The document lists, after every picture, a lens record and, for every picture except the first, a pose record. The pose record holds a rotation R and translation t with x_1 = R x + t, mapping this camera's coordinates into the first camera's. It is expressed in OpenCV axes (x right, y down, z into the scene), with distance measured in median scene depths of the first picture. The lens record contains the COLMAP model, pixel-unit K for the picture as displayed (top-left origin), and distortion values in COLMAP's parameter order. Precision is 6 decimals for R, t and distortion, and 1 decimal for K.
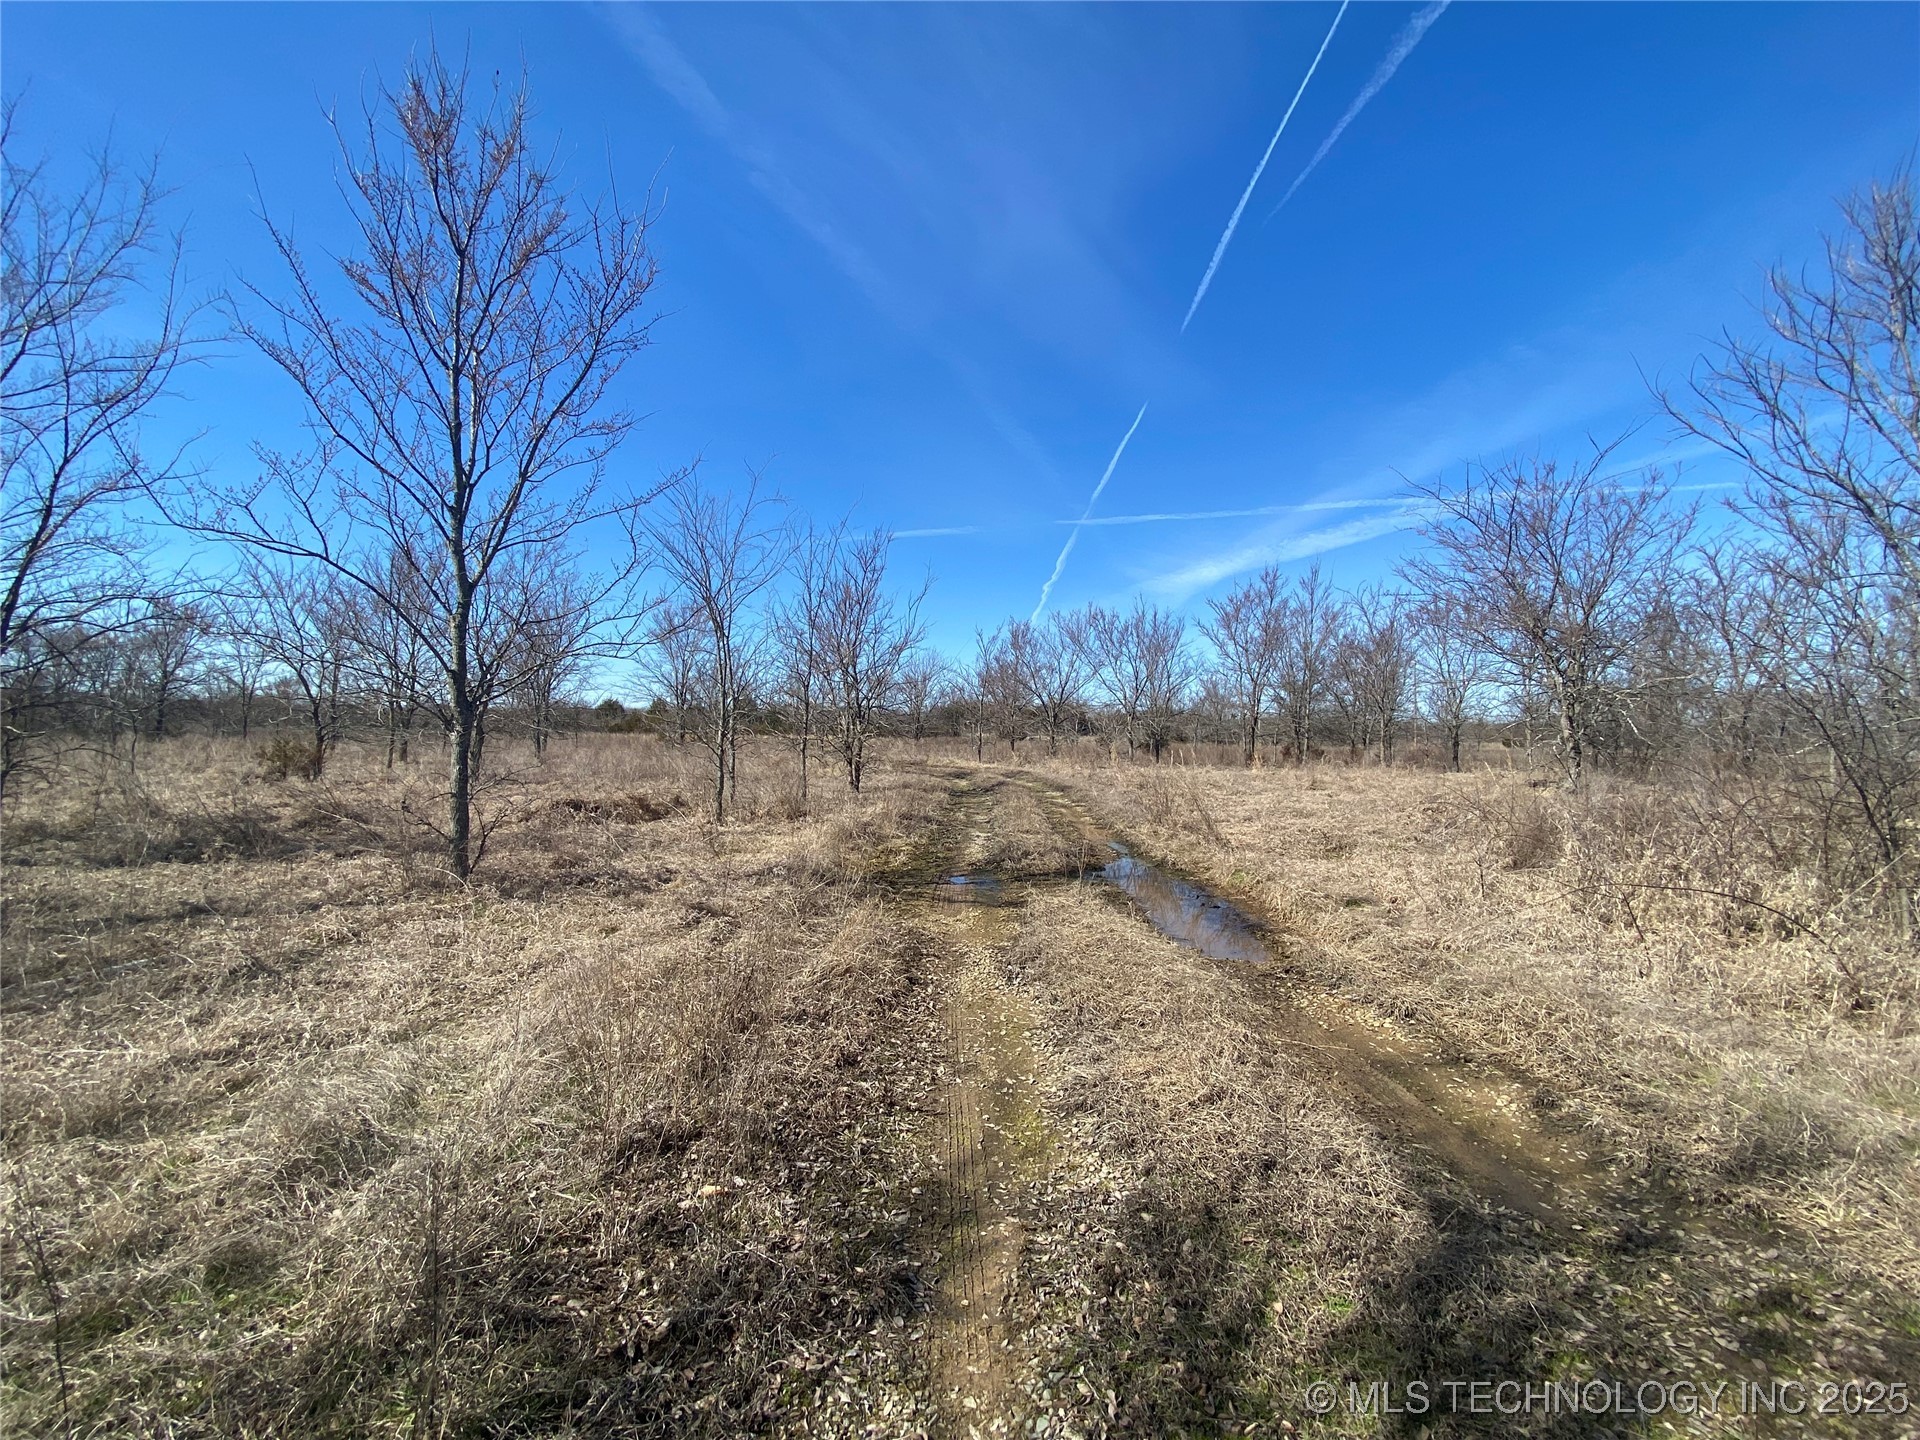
lens RADIAL K [[769.7, 0, 947.7], [0, 769.7, 715.7], [0, 0, 1]] dist [-0.008766, -0.009652]
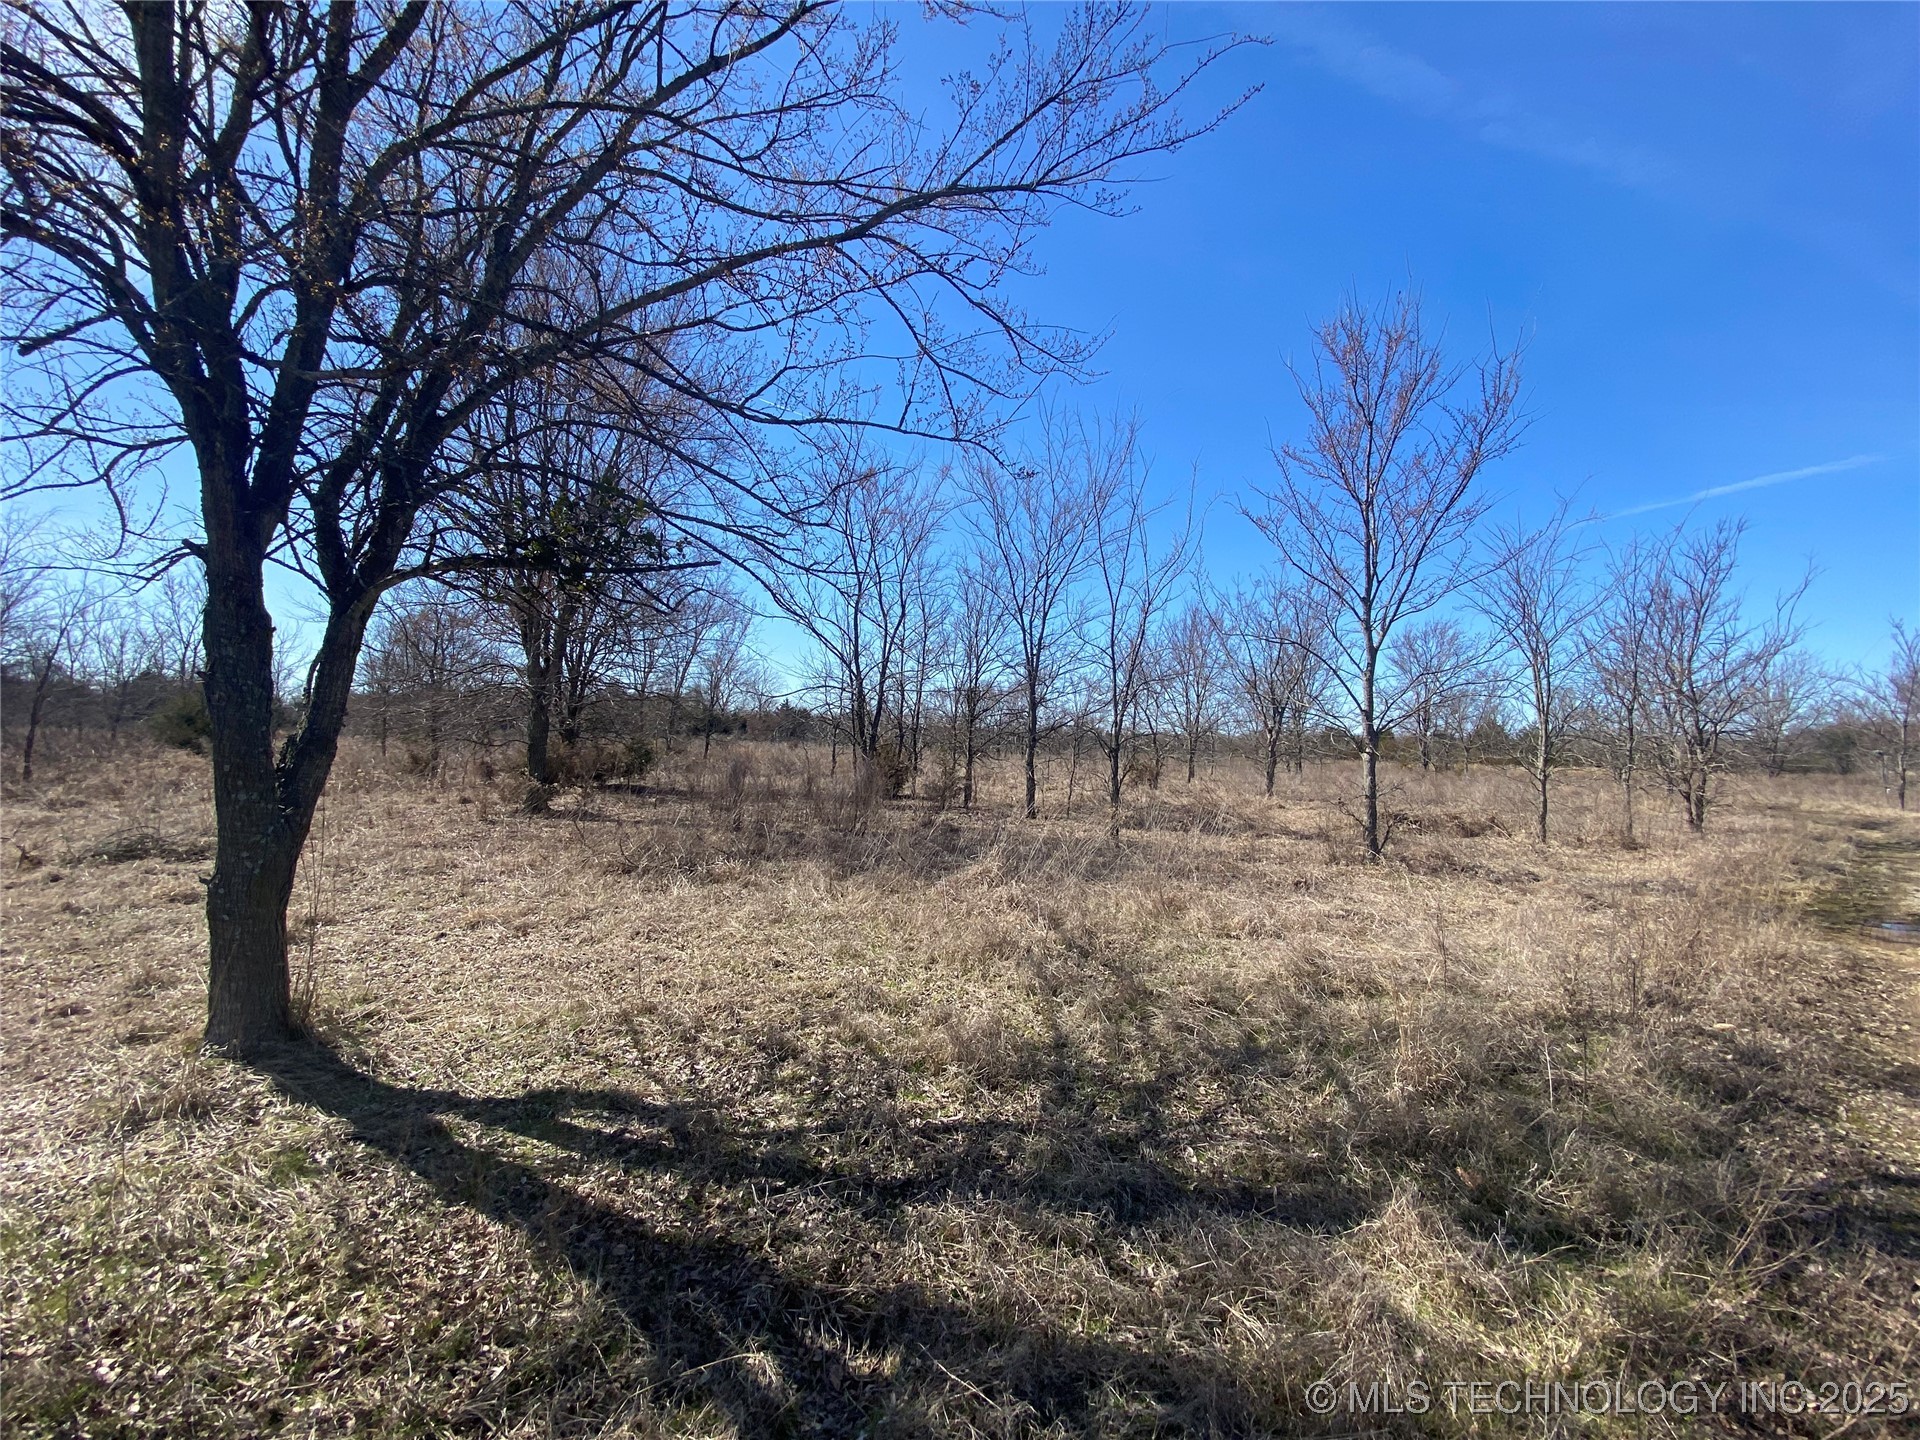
lens RADIAL K [[769.7, 0, 947.7], [0, 769.7, 715.7], [0, 0, 1]] dist [-0.008766, -0.009652]
pose [[0.648805, -0.013908, -0.760828, -0.021461], [-0.008951, 0.999624, -0.025906, -0.001677], [0.760902, 0.023619, 0.648436, -0.200272]]
